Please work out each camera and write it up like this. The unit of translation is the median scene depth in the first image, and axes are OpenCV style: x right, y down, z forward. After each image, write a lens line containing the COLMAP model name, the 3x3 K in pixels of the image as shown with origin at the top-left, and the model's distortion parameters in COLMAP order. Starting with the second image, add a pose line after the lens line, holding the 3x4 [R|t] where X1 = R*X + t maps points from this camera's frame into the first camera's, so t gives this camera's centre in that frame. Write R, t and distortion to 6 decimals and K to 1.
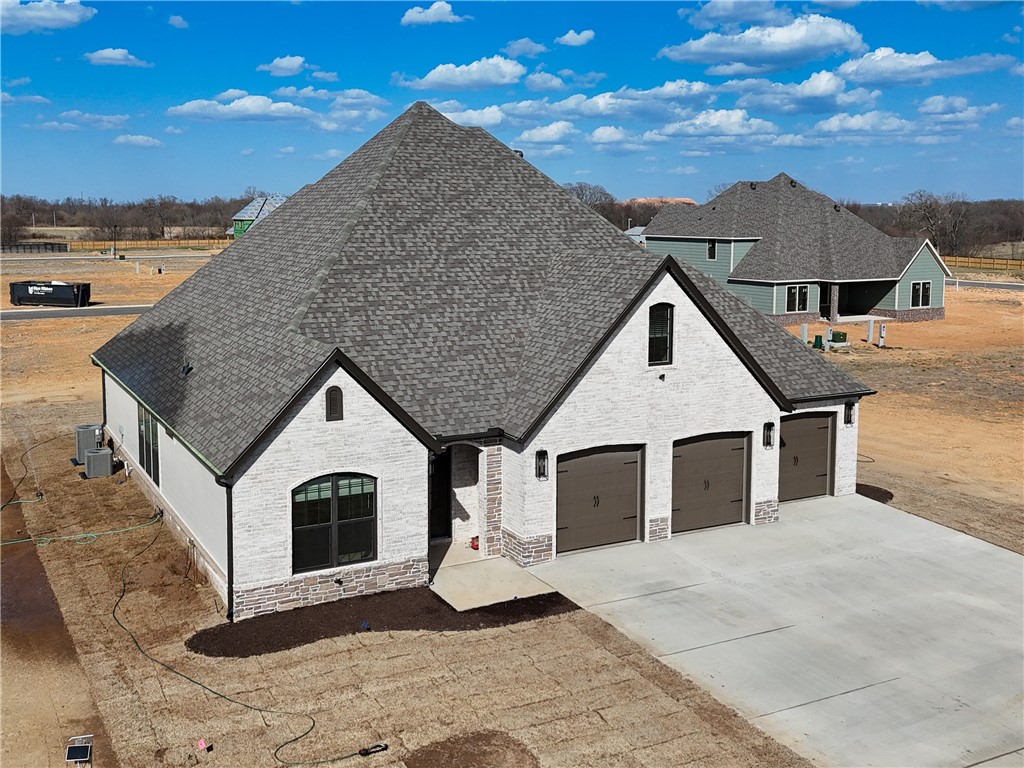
lens RADIAL K [[1023.3, 0, 451.2], [0, 1023.3, 319.7], [0, 0, 1]] dist [0.144508, -0.241777]
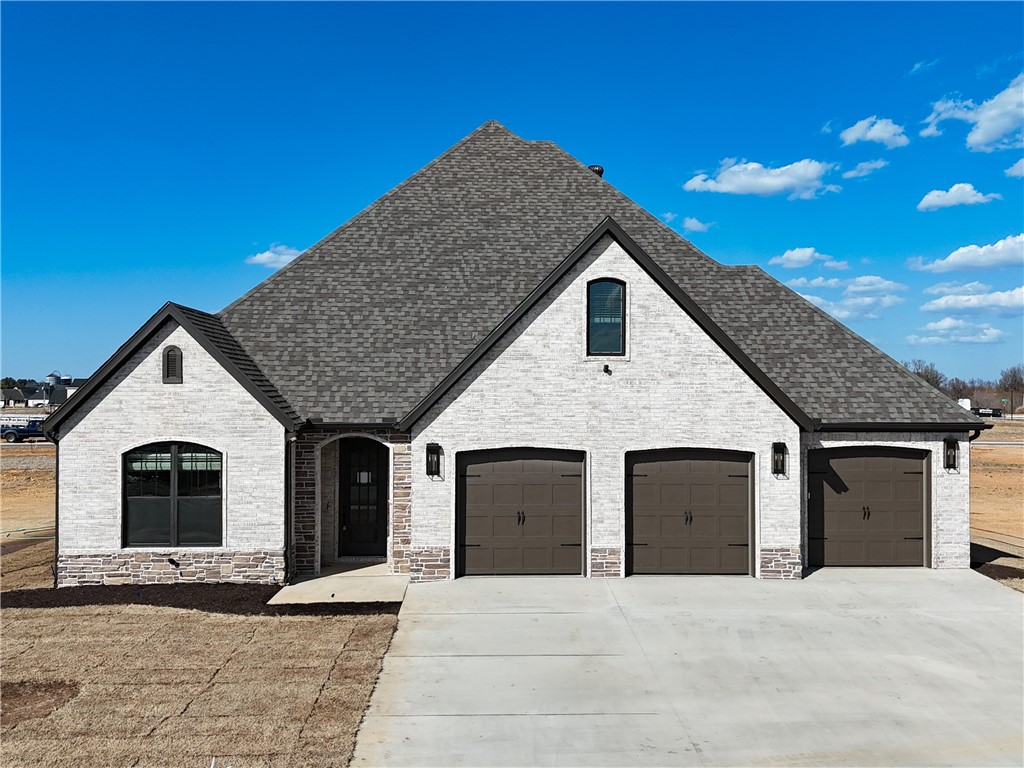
lens RADIAL K [[1000.5, 0, 512.0], [0, 1000.5, 384.0], [0, 0, 1]] dist [0.124218, -0.265637]
pose [[0.911060, 0.001935, -0.412269, 0.483045], [-0.049419, 0.993291, -0.104547, 0.160074], [0.409301, 0.115622, 0.905044, 0.270517]]
